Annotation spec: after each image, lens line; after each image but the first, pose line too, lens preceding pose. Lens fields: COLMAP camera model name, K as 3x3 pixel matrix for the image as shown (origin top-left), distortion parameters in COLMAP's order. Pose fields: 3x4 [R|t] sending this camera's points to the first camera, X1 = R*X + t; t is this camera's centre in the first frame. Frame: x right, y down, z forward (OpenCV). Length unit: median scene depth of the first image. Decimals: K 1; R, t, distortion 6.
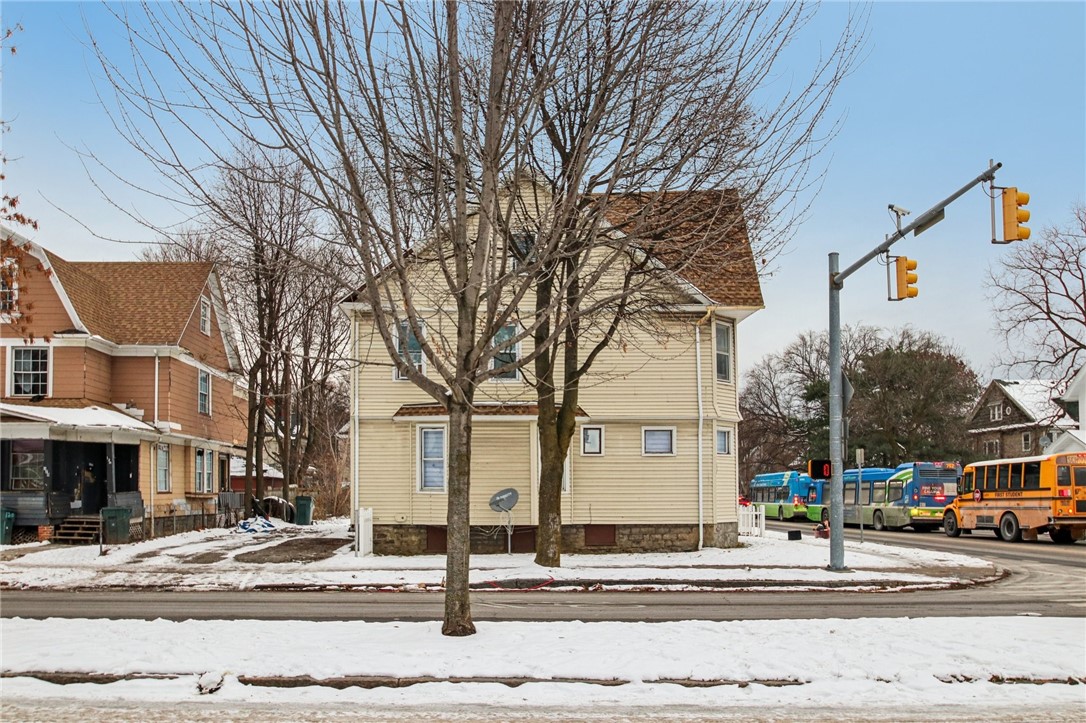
lens RADIAL K [[873.3, 0, 542.4], [0, 873.3, 360.9], [0, 0, 1]] dist [-0.036786, -0.002352]
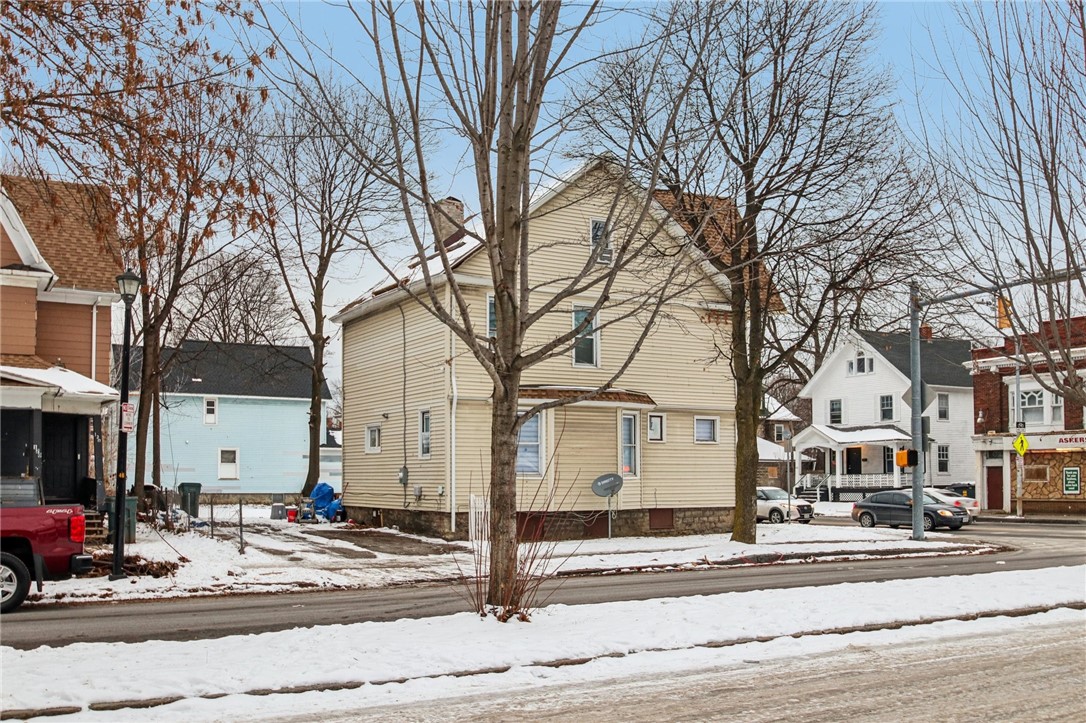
lens RADIAL K [[1009.4, 0, 556.7], [0, 1009.4, 290.9], [0, 0, 1]] dist [-0.039413, 0.000000]
pose [[0.875203, 0.087737, 0.475734, -0.641005], [-0.069803, 0.996028, -0.055277, 0.003098], [-0.478694, 0.015171, 0.877851, -0.004013]]
